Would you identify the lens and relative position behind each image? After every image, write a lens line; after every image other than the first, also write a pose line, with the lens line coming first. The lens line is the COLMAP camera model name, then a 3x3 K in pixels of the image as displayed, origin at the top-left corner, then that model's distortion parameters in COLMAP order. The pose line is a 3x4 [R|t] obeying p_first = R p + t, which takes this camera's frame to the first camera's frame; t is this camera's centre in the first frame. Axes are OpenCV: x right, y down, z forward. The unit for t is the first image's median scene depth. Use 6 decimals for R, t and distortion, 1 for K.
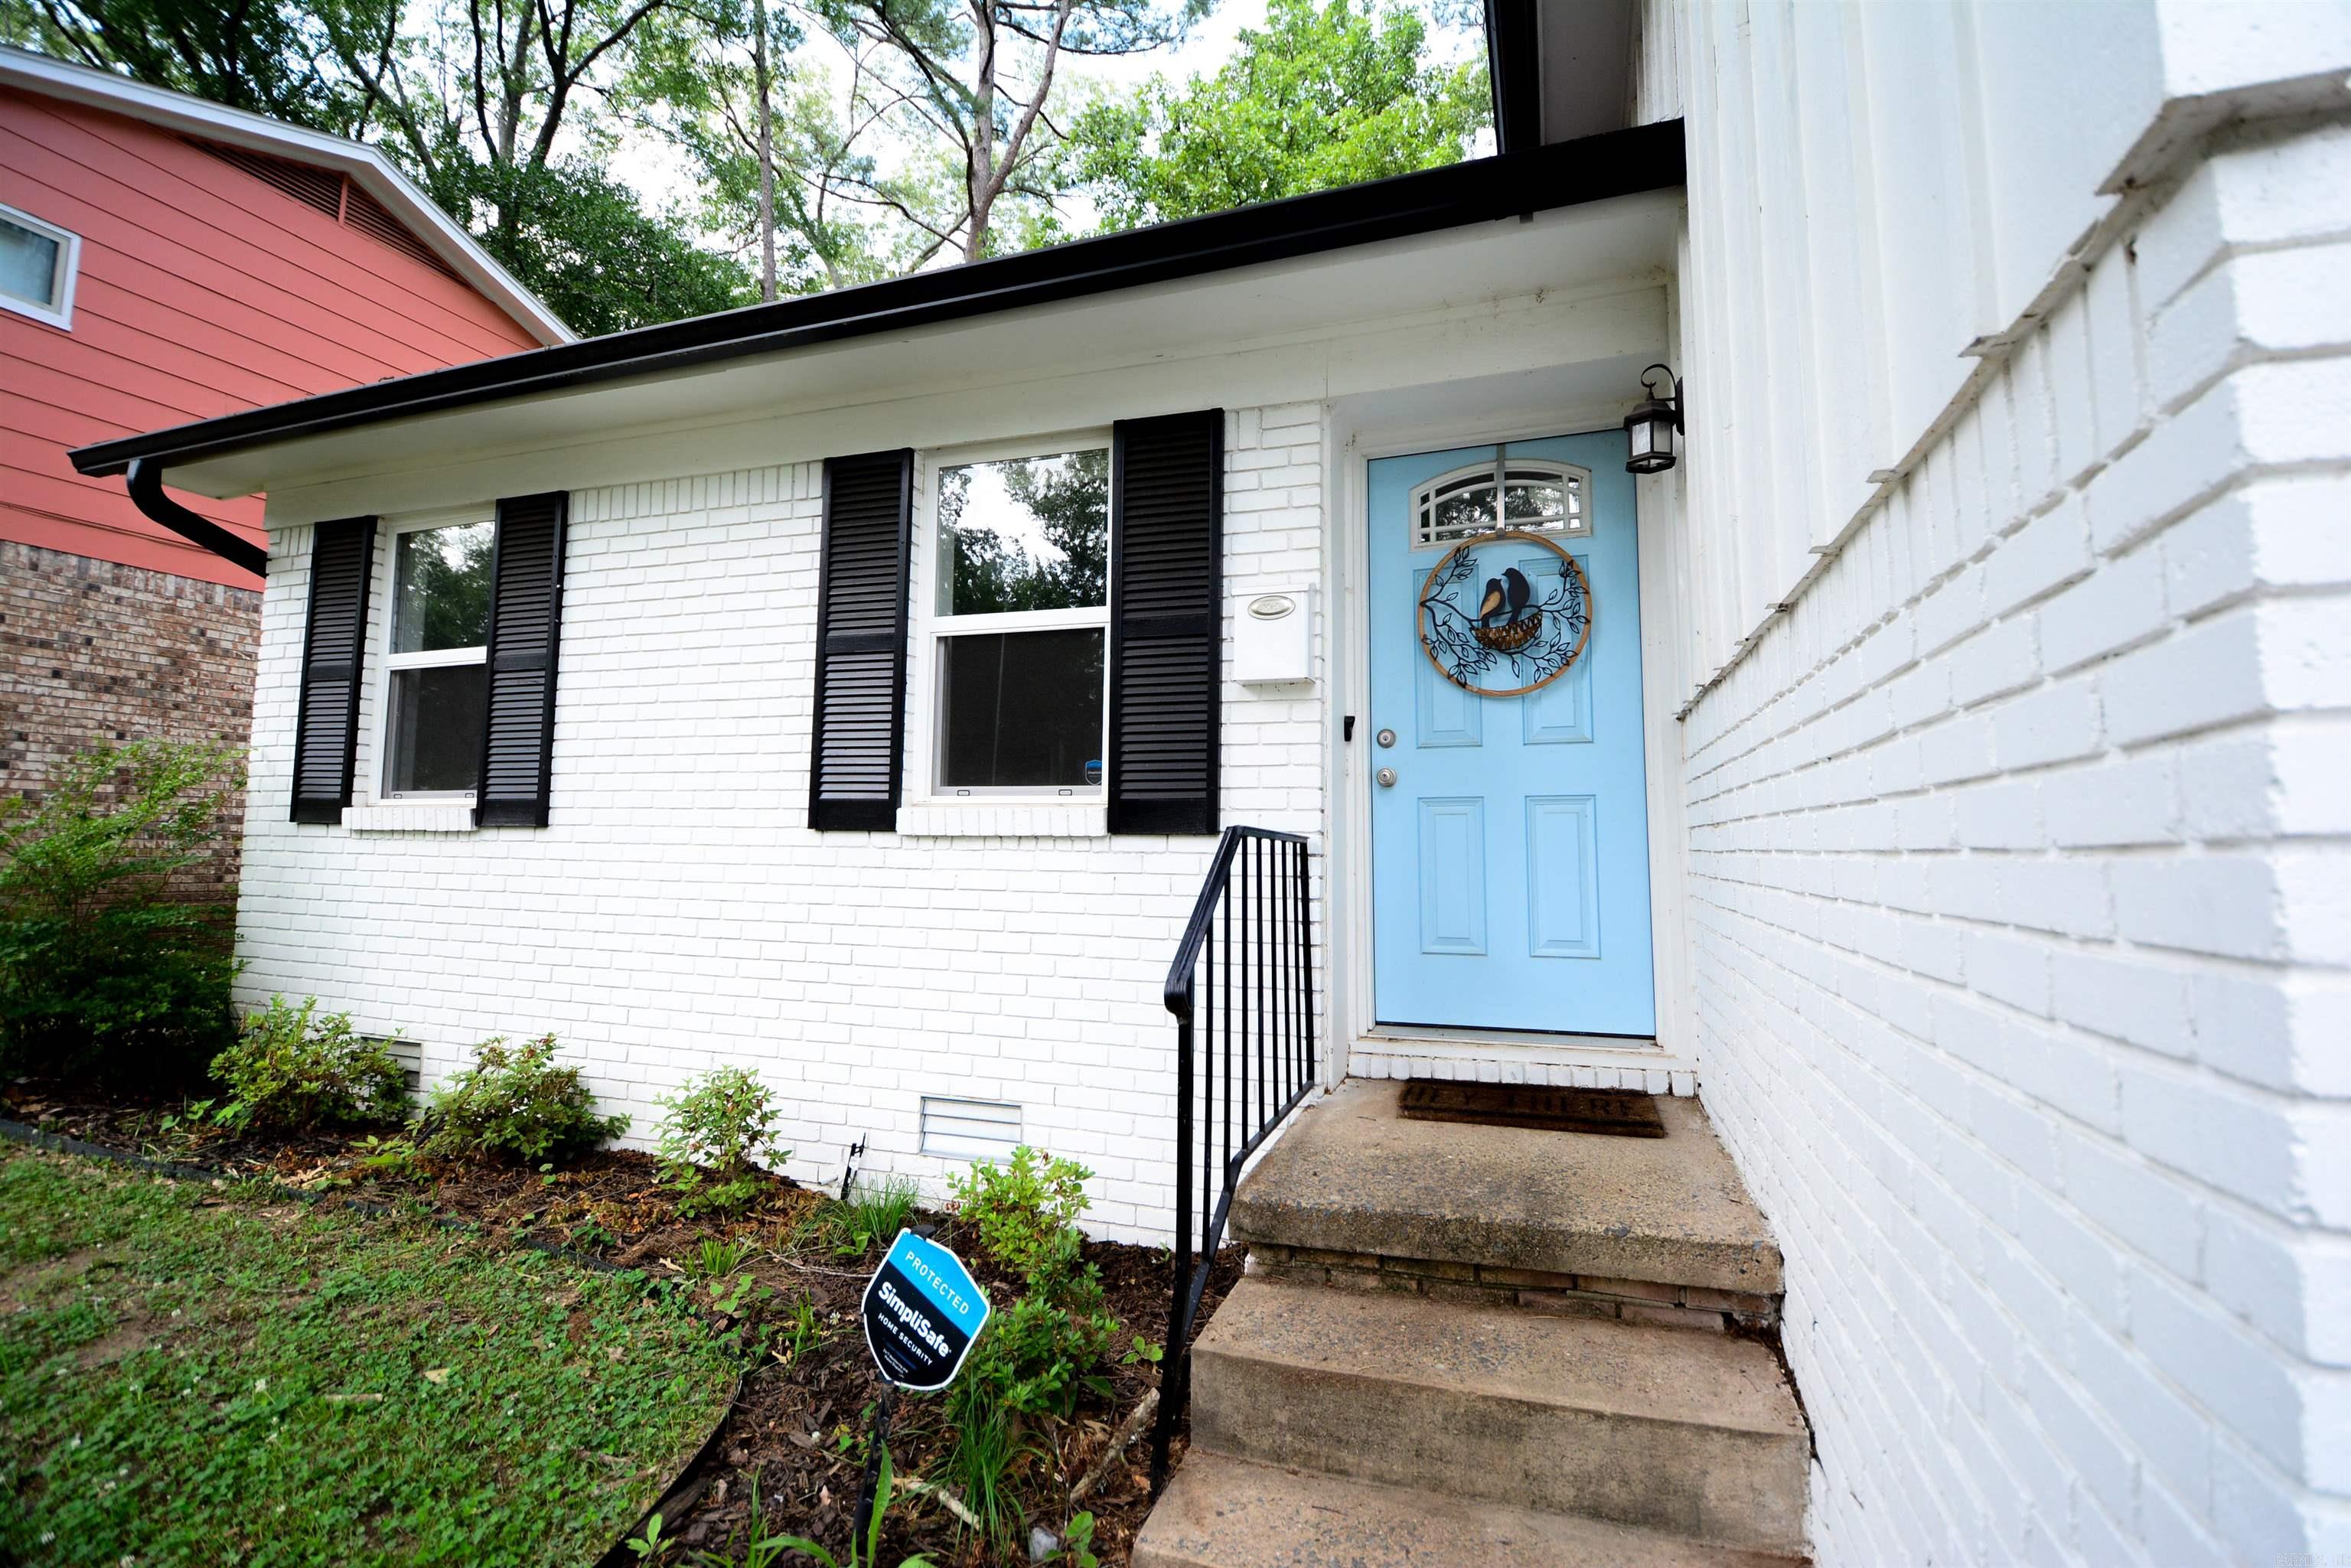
lens RADIAL K [[1028.7, 0, 1195.1], [0, 1028.7, 766.5], [0, 0, 1]] dist [0.019354, -0.026211]
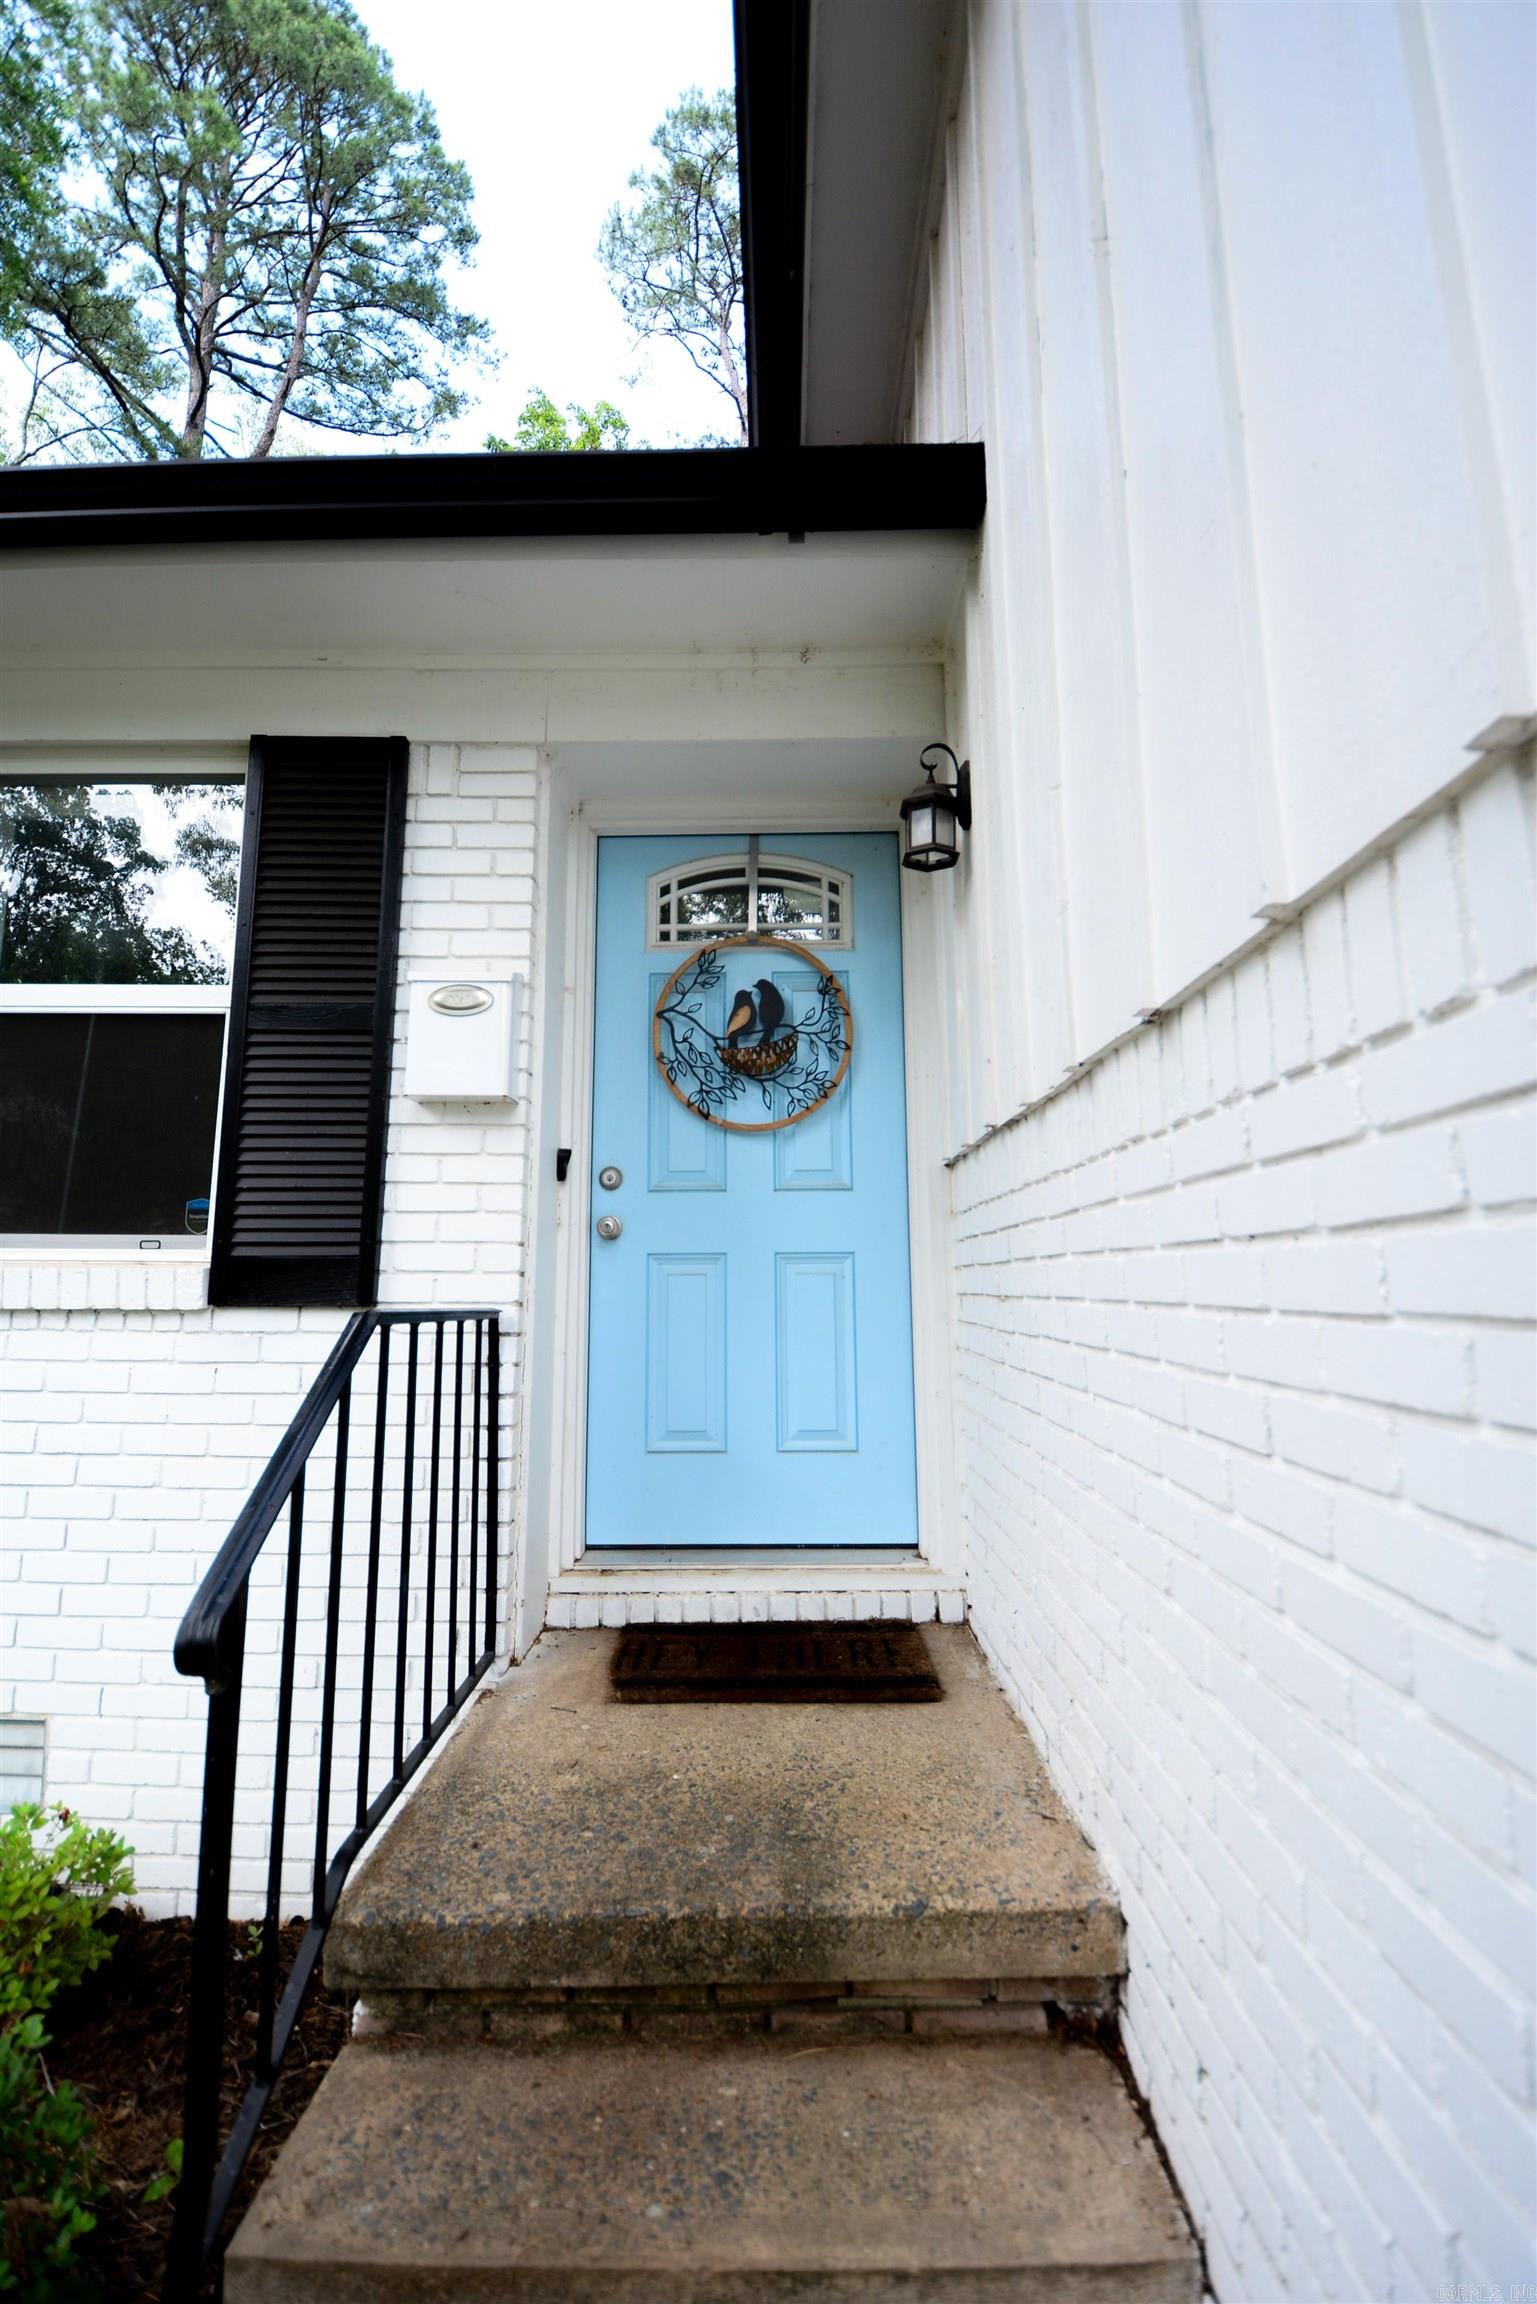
lens RADIAL K [[1056.1, 0, 744.3], [0, 1056.1, 1123.5], [0, 0, 1]] dist [0.037620, -0.031634]
pose [[0.954988, 0.040900, 0.293812, 0.047778], [-0.019164, 0.996887, -0.076482, -0.010330], [-0.296025, 0.067408, 0.952799, 0.211193]]
